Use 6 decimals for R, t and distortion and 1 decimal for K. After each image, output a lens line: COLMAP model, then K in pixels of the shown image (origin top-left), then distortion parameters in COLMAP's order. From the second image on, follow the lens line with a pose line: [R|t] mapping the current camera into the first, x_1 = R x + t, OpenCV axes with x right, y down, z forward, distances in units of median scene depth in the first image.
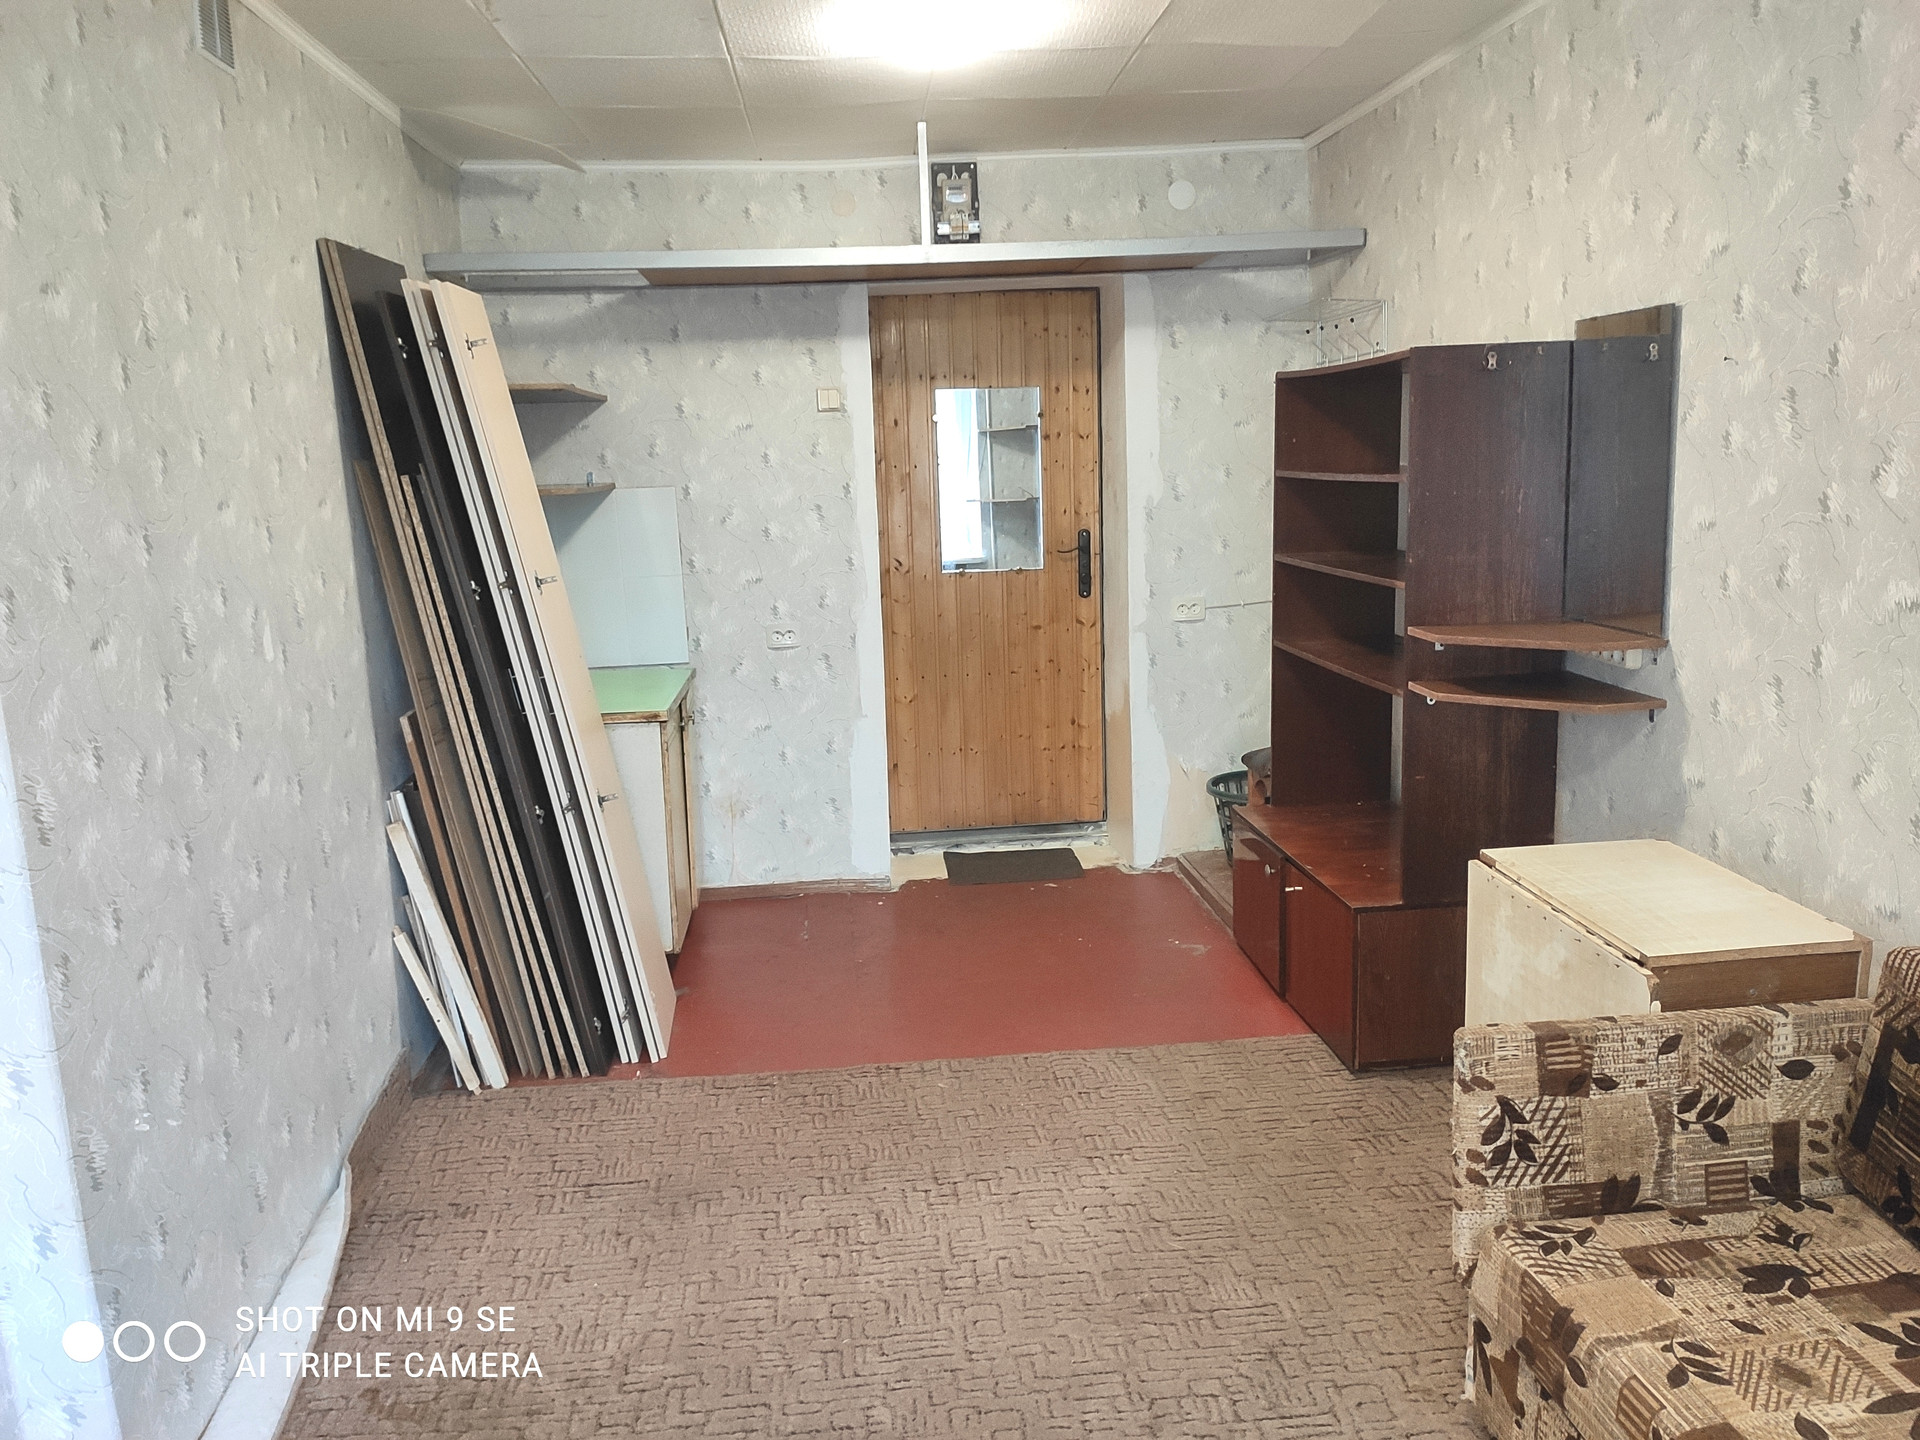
lens RADIAL K [[1441.5, 0, 950.8], [0, 1441.5, 728.7], [0, 0, 1]] dist [0.087998, -0.108754]
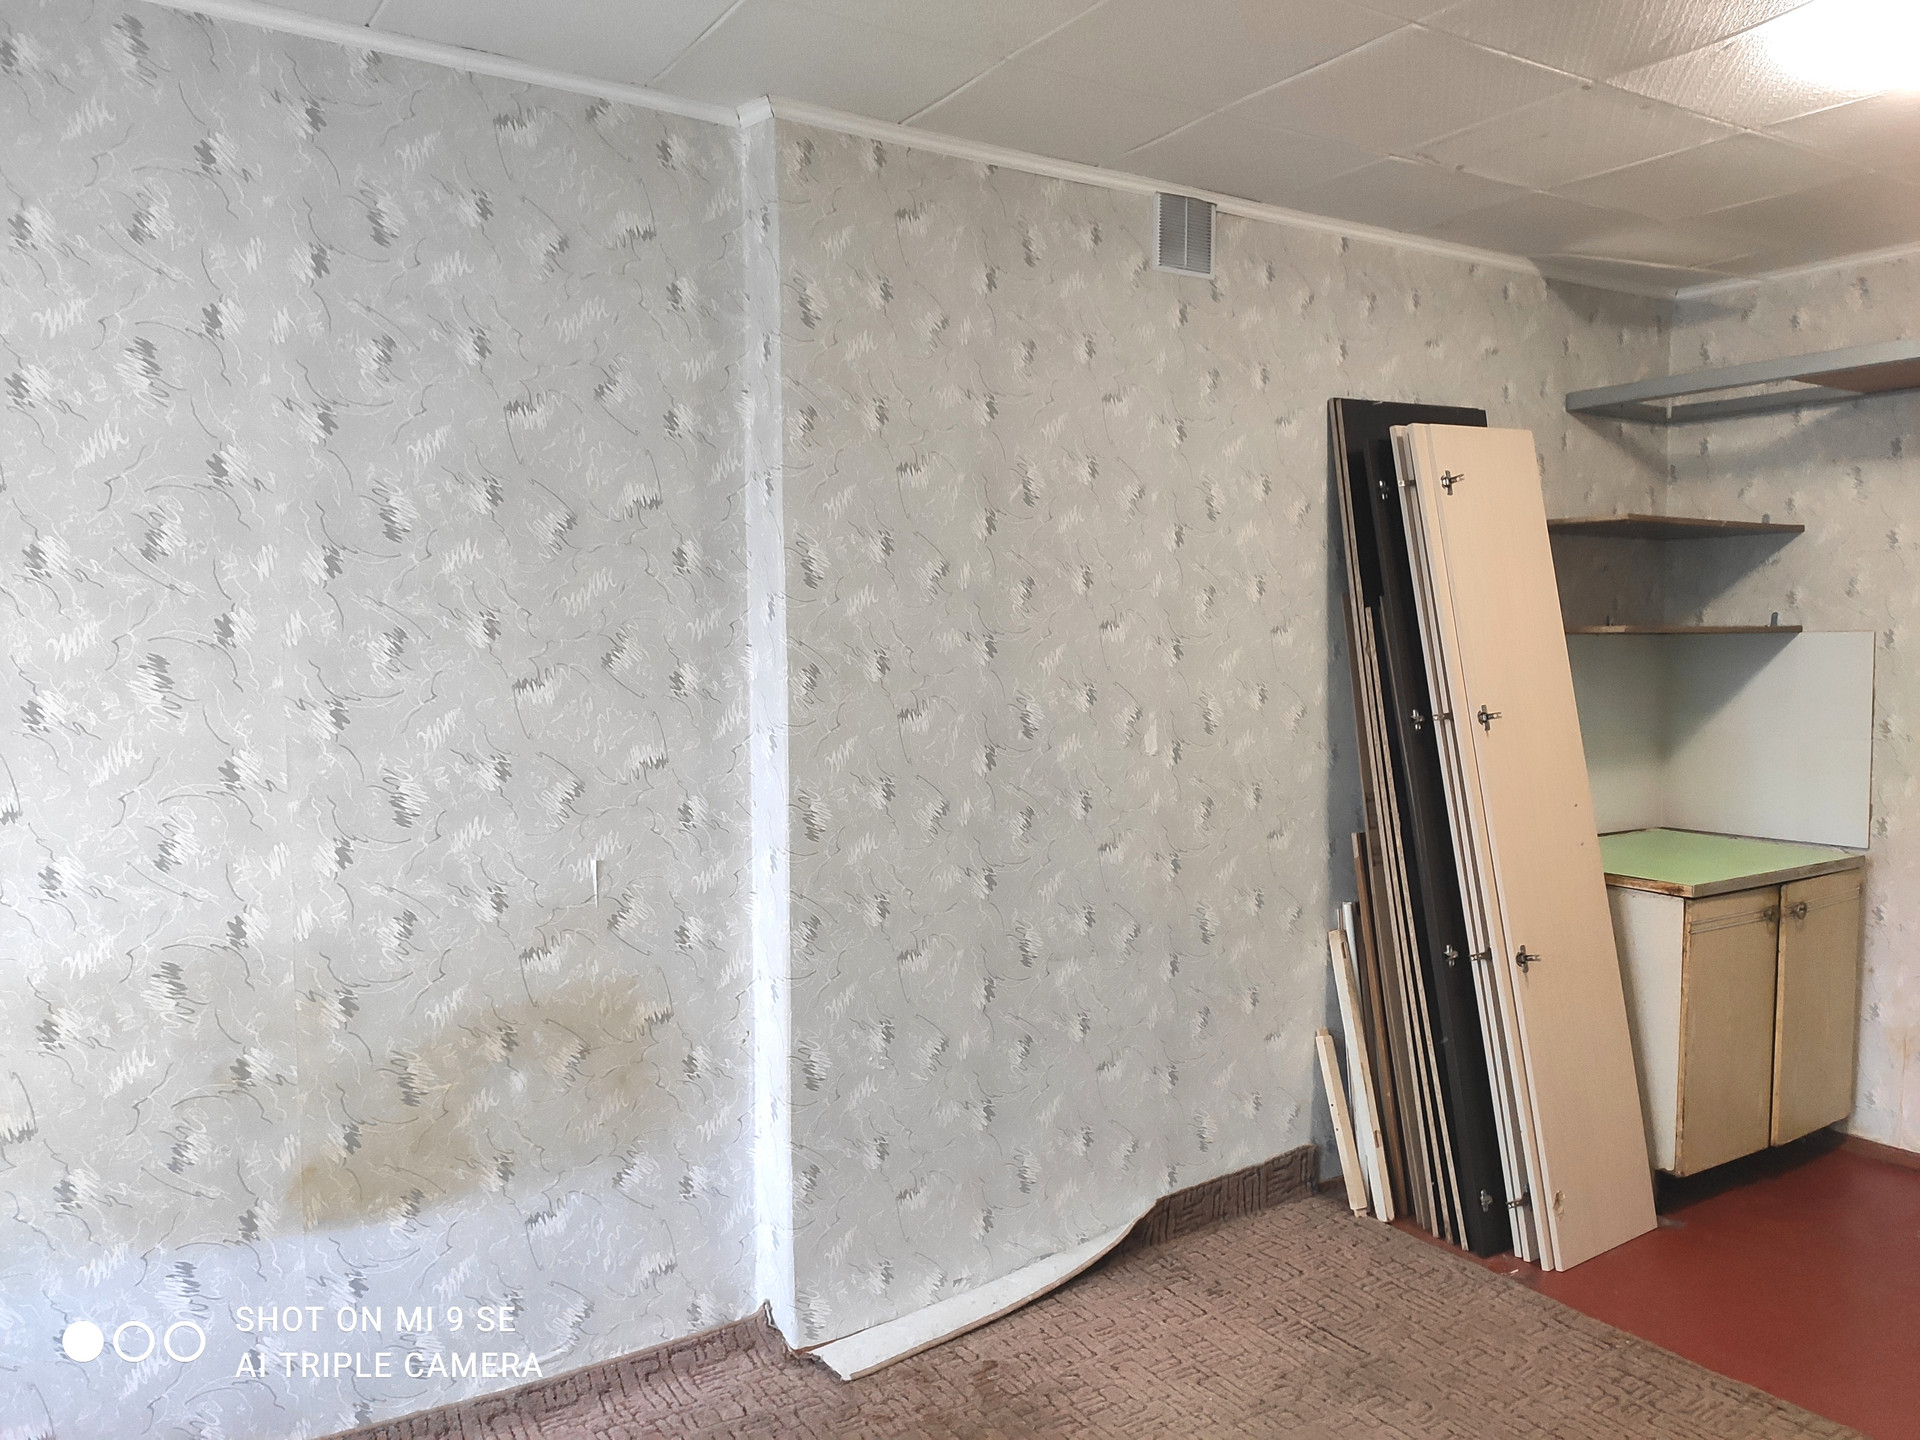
lens RADIAL K [[1441.5, 0, 950.8], [0, 1441.5, 728.7], [0, 0, 1]] dist [0.087998, -0.108754]
pose [[0.466354, 0.087055, -0.880304, 0.480949], [-0.176870, 0.984228, 0.003632, -0.040734], [0.866736, 0.154006, 0.474396, 0.277422]]
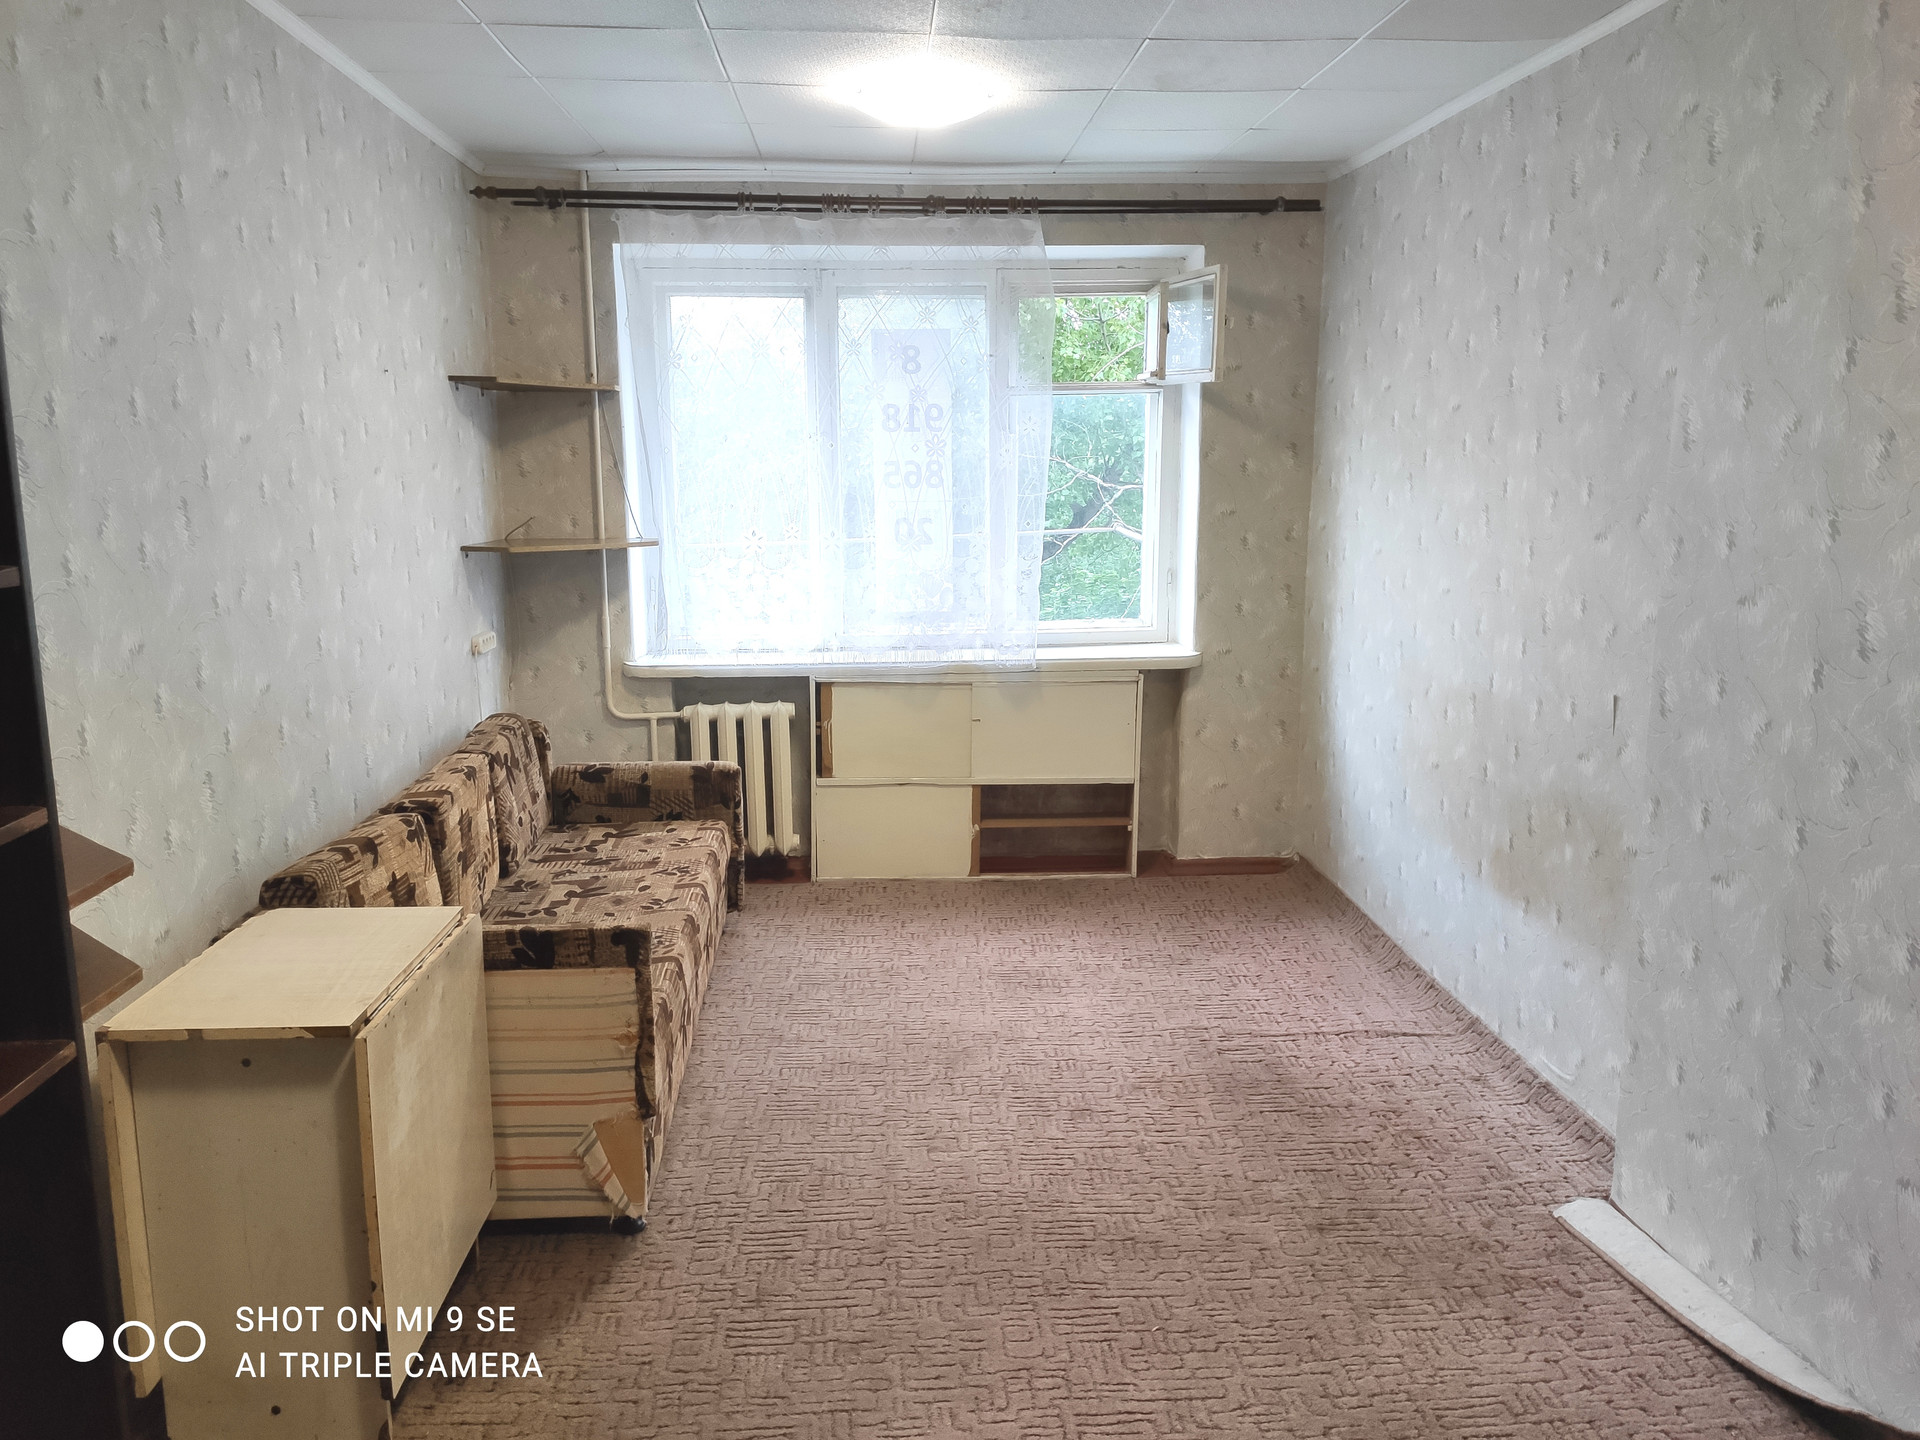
lens RADIAL K [[1440.0, 0, 965.8], [0, 1440.0, 730.5], [0, 0, 1]] dist [0.088423, -0.105850]
pose [[-0.999146, 0.038414, 0.015231, 0.026070], [0.041322, 0.931294, 0.361917, -0.302311], [-0.000281, 0.362237, -0.932086, 1.560374]]
